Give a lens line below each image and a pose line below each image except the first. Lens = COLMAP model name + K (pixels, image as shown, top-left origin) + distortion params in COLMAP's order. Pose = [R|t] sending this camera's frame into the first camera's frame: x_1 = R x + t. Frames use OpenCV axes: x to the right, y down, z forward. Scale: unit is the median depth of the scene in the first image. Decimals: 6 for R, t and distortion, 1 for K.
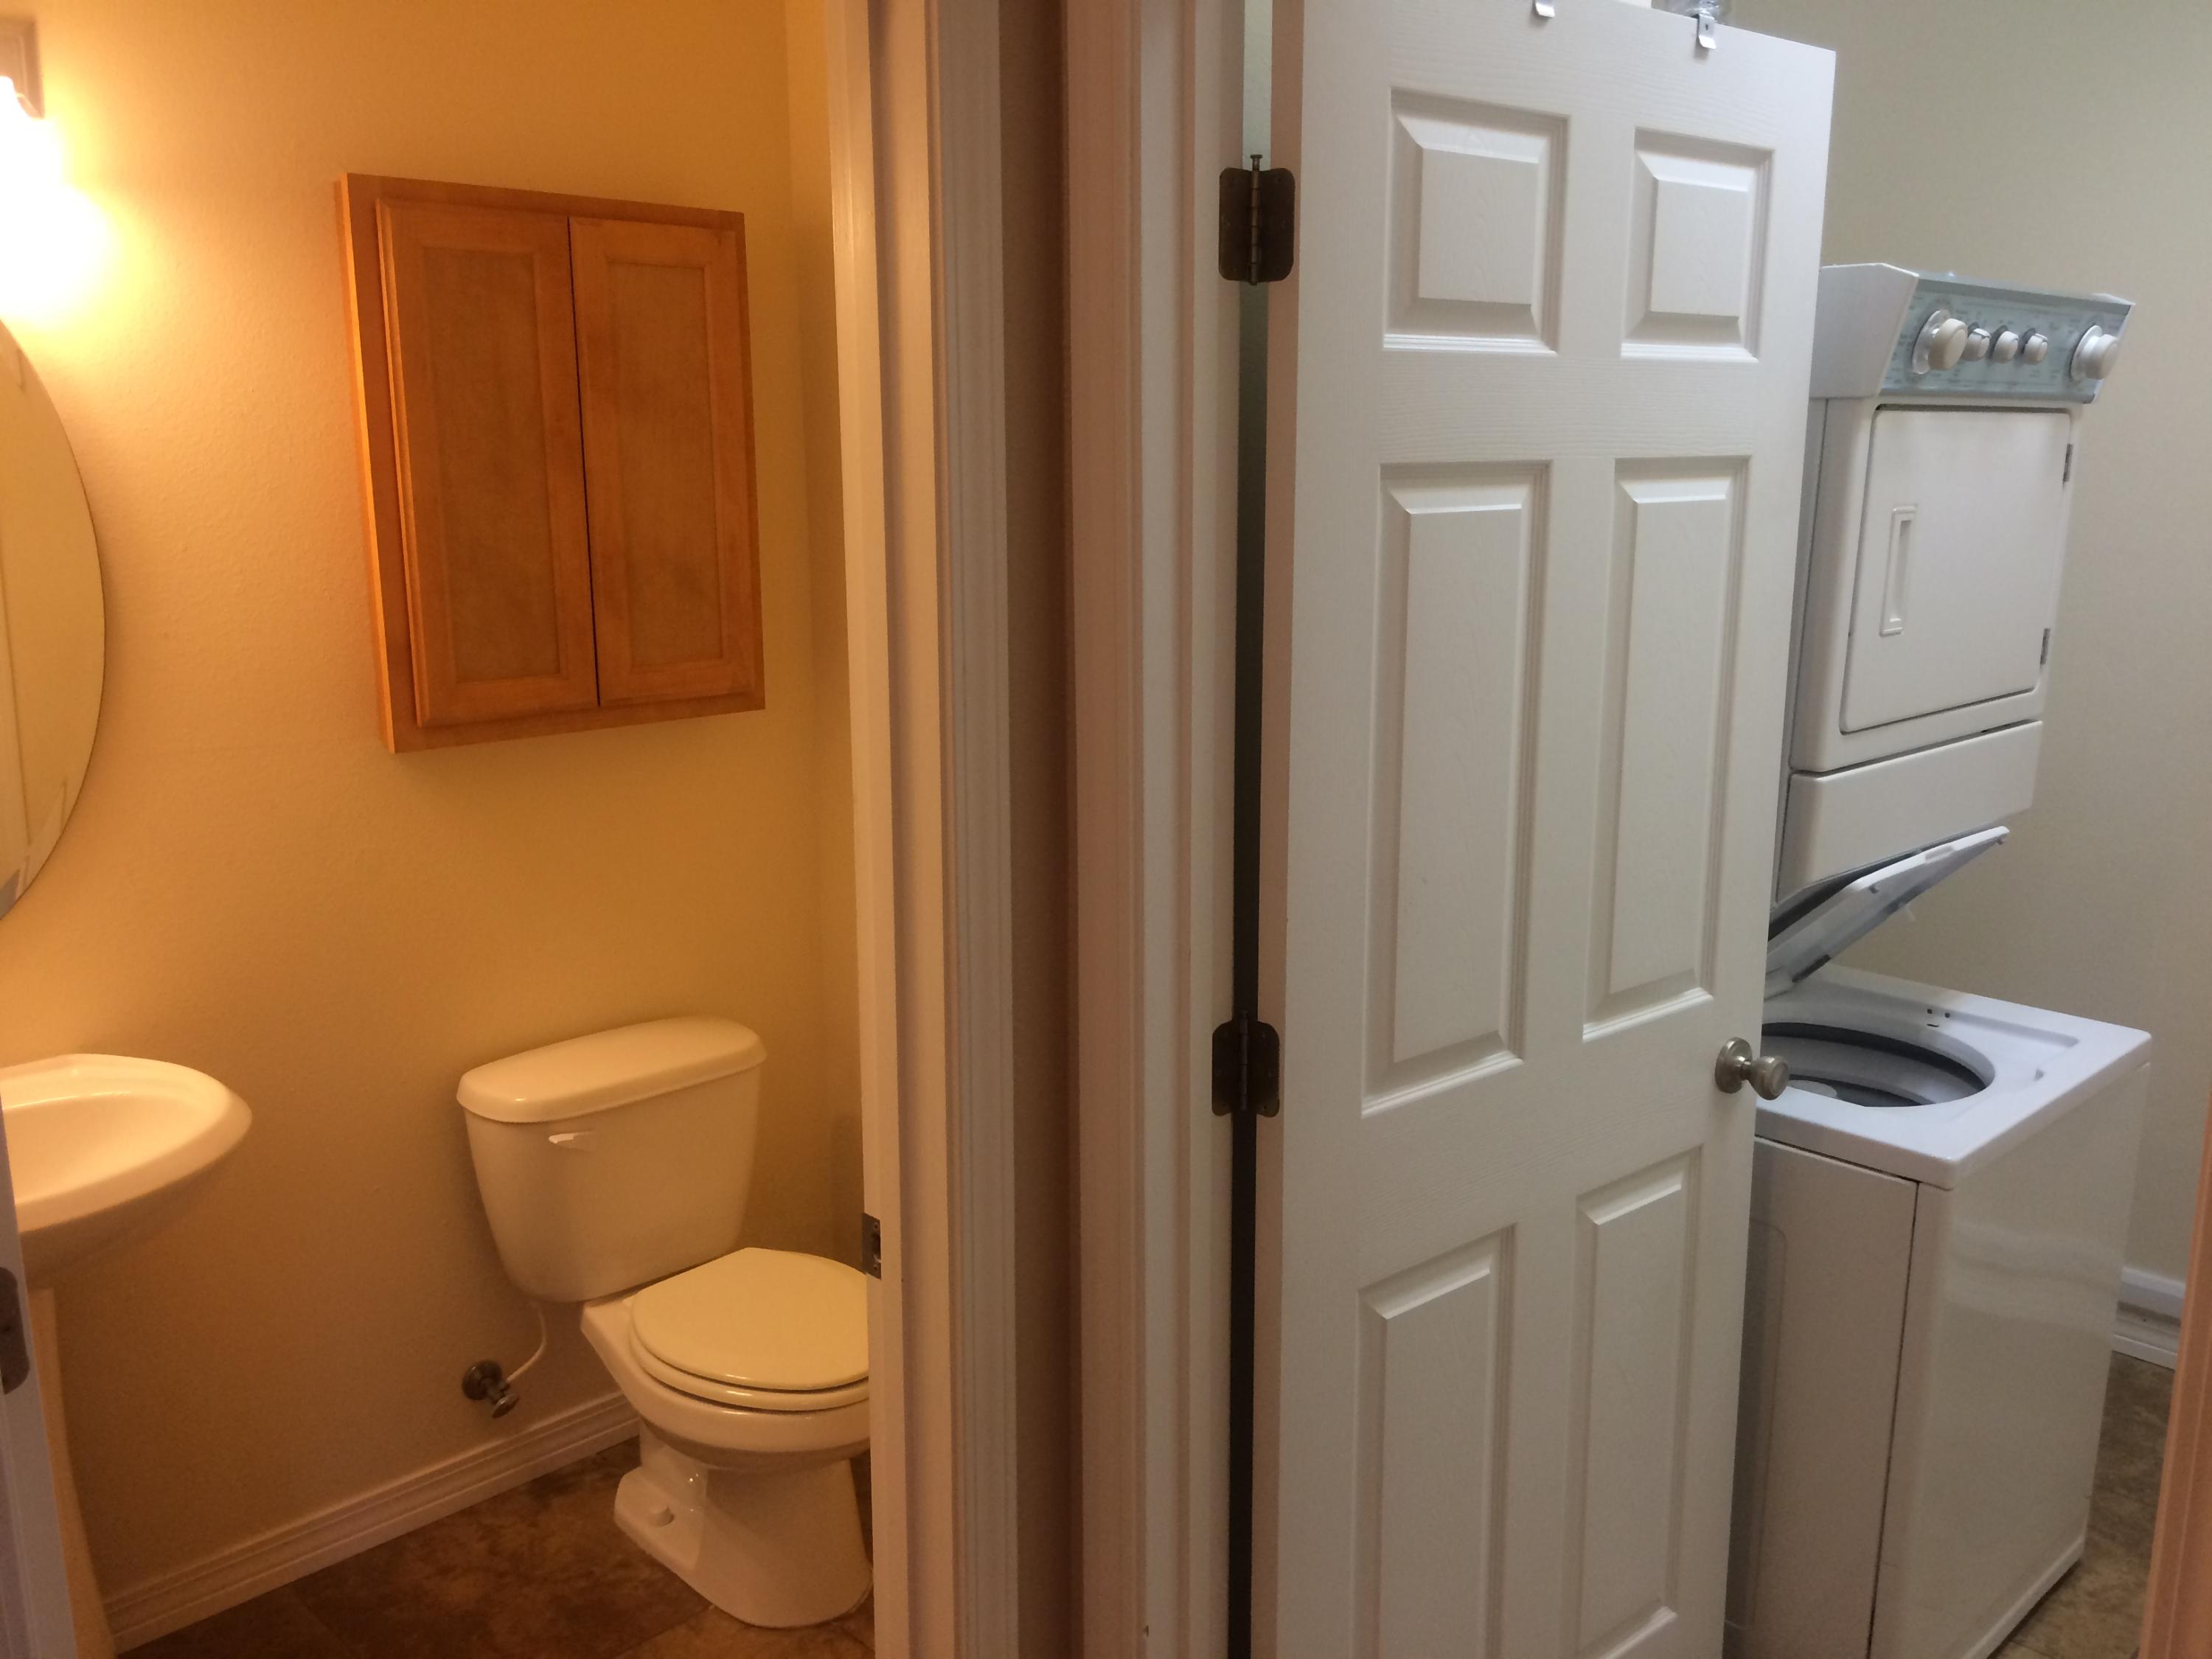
lens RADIAL K [[1840.1, 0, 1134.7], [0, 1840.1, 817.6], [0, 0, 1]] dist [0.099480, -0.158309]
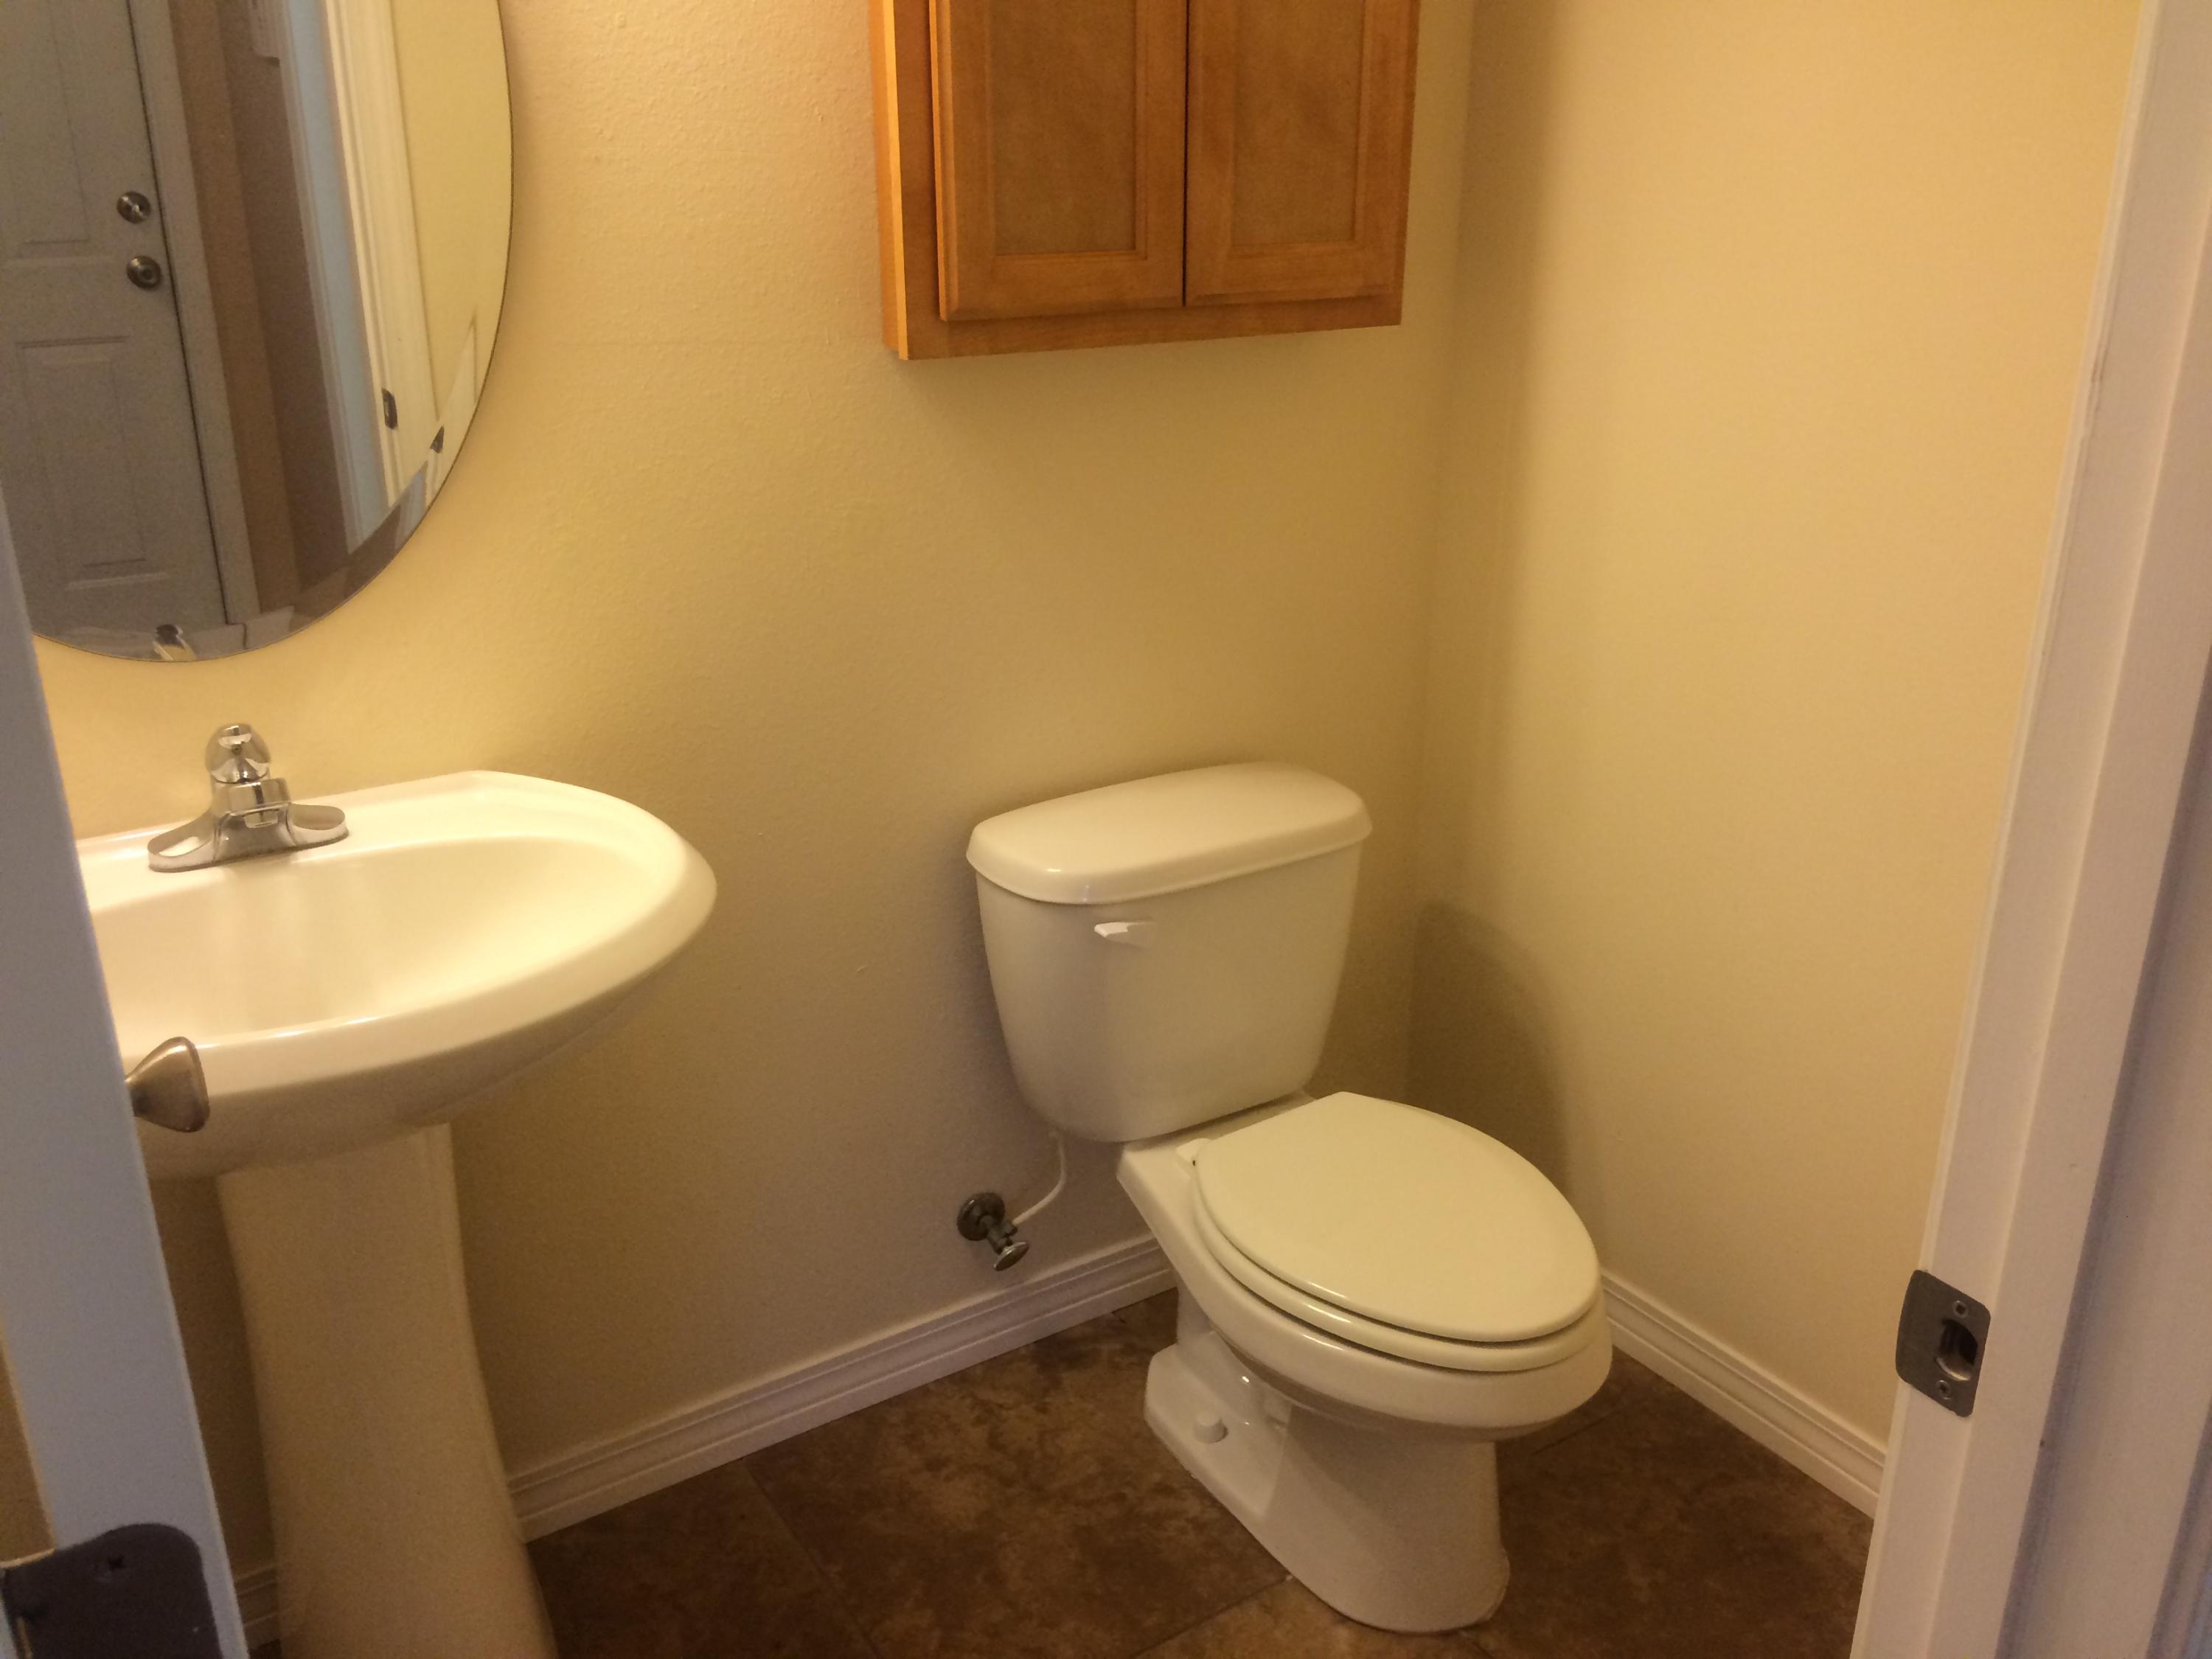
lens RADIAL K [[1840.1, 0, 1134.7], [0, 1840.1, 817.6], [0, 0, 1]] dist [0.099480, -0.158309]
pose [[0.978624, 0.075434, -0.191326, -0.163969], [-0.045630, 0.986758, 0.155651, 0.020013], [0.200534, -0.143593, 0.969106, 0.317531]]
